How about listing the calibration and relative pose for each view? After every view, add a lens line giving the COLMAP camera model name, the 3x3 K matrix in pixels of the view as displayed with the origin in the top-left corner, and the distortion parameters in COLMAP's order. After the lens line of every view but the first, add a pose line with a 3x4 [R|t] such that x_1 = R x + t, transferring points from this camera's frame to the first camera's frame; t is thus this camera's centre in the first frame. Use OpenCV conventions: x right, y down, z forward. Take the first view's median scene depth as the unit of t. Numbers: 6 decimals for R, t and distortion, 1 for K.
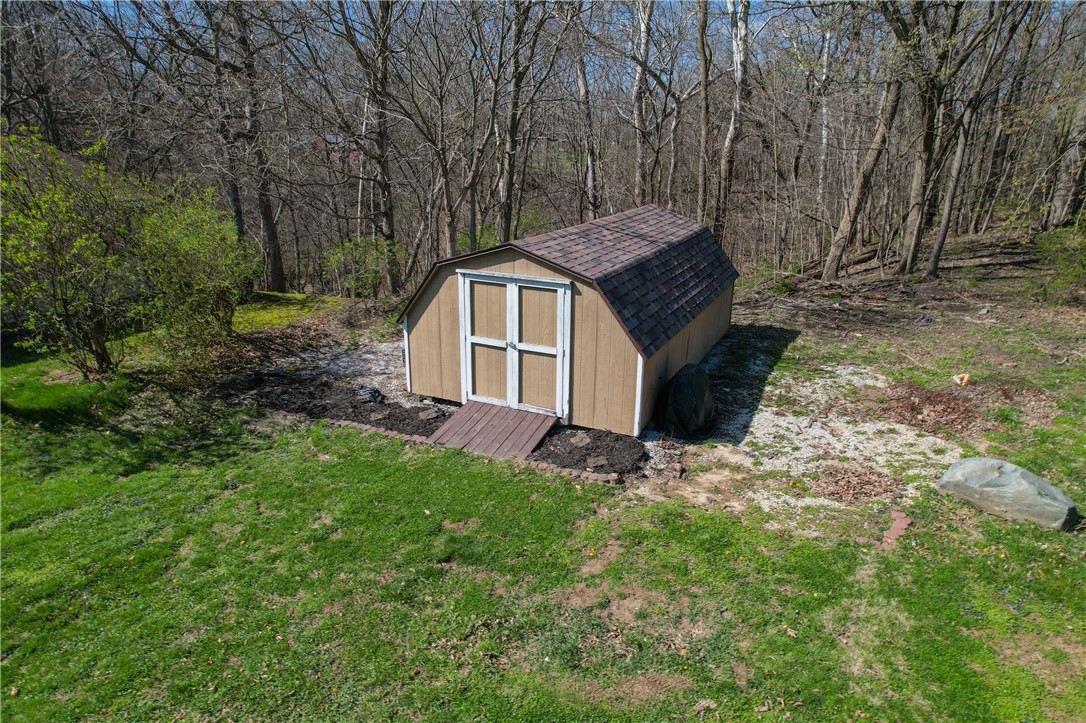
lens RADIAL K [[690.3, 0, 539.9], [0, 690.3, 363.4], [0, 0, 1]] dist [-0.049955, 0.031251]
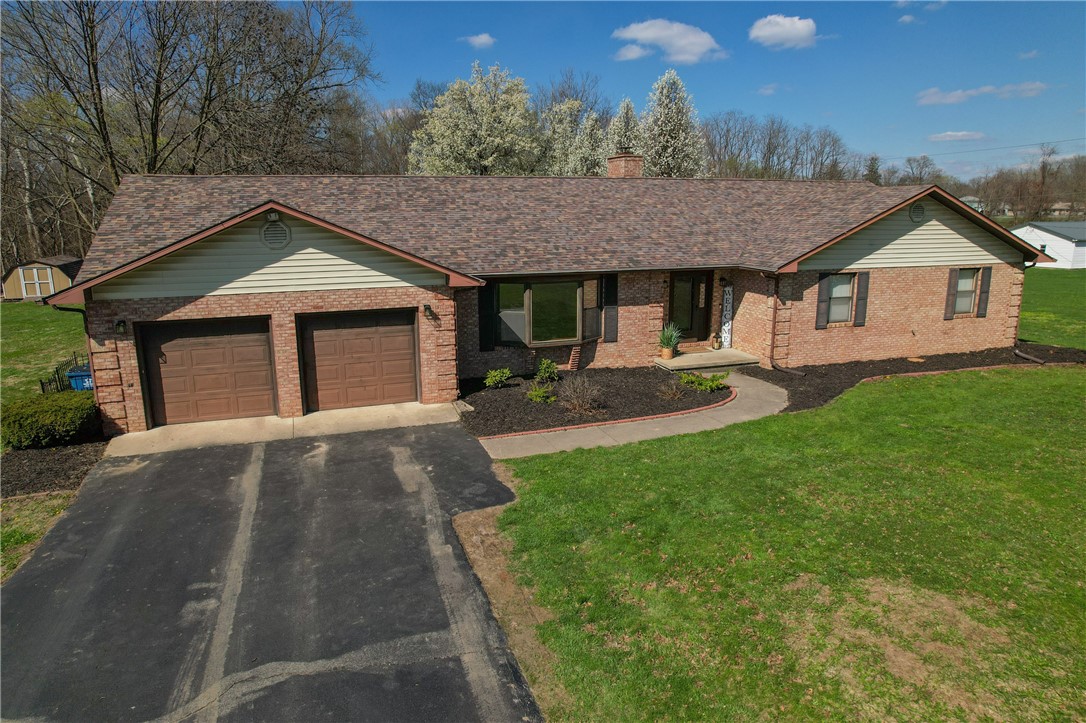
lens RADIAL K [[690.3, 0, 542.5], [0, 690.3, 358.6], [0, 0, 1]] dist [-0.049955, 0.031251]
pose [[0.696122, -0.159415, 0.700000, -0.954573], [0.227602, 0.973743, -0.004585, 1.283364], [-0.680890, 0.162514, 0.714128, -4.531574]]
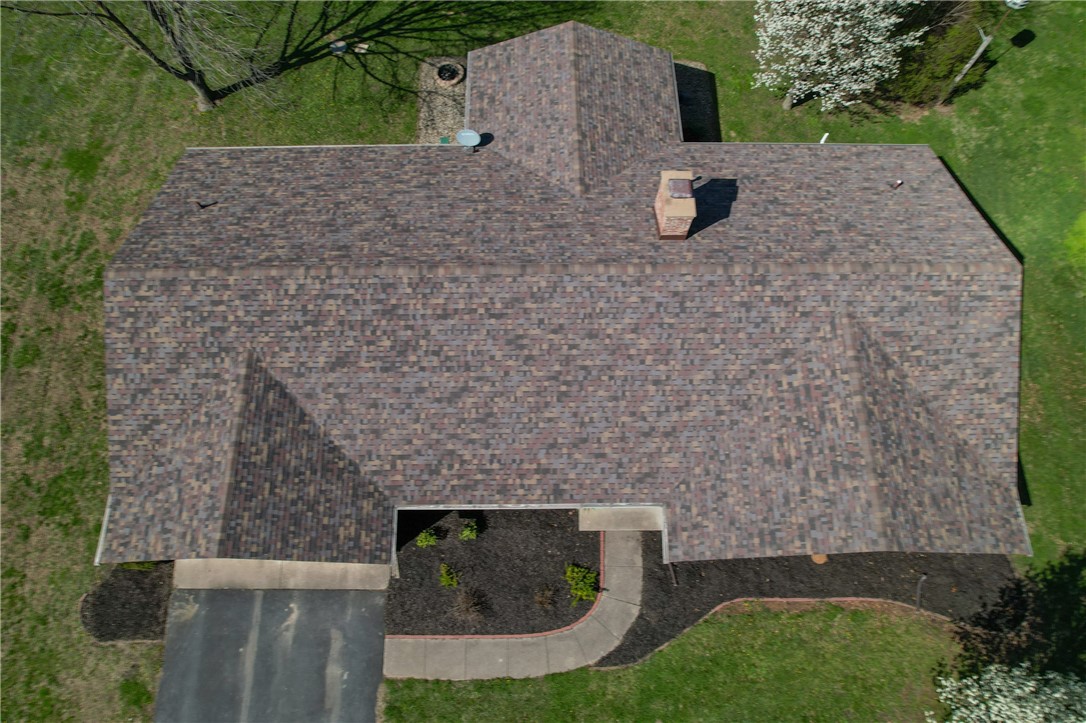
lens RADIAL K [[690.3, 0, 540.5], [0, 690.3, 361.8], [0, 0, 1]] dist [-0.049955, 0.031251]
pose [[0.889873, -0.427990, 0.157958, 0.350441], [0.138438, 0.583246, 0.800412, -0.739284], [-0.434697, -0.690397, 0.578265, -4.293532]]
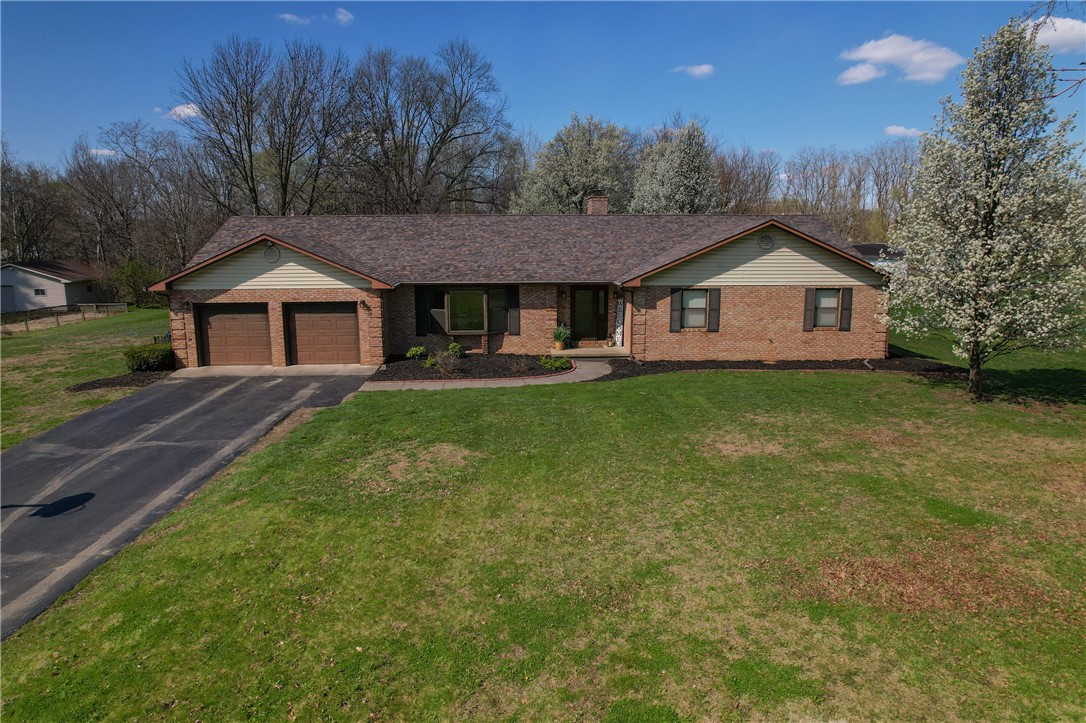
lens RADIAL K [[690.3, 0, 541.9], [0, 690.3, 360.2], [0, 0, 1]] dist [-0.049955, 0.031251]
pose [[0.871273, -0.091095, 0.482272, -0.666971], [0.156412, 0.982926, -0.096912, 1.633152], [-0.465209, 0.159870, 0.870645, -5.608756]]
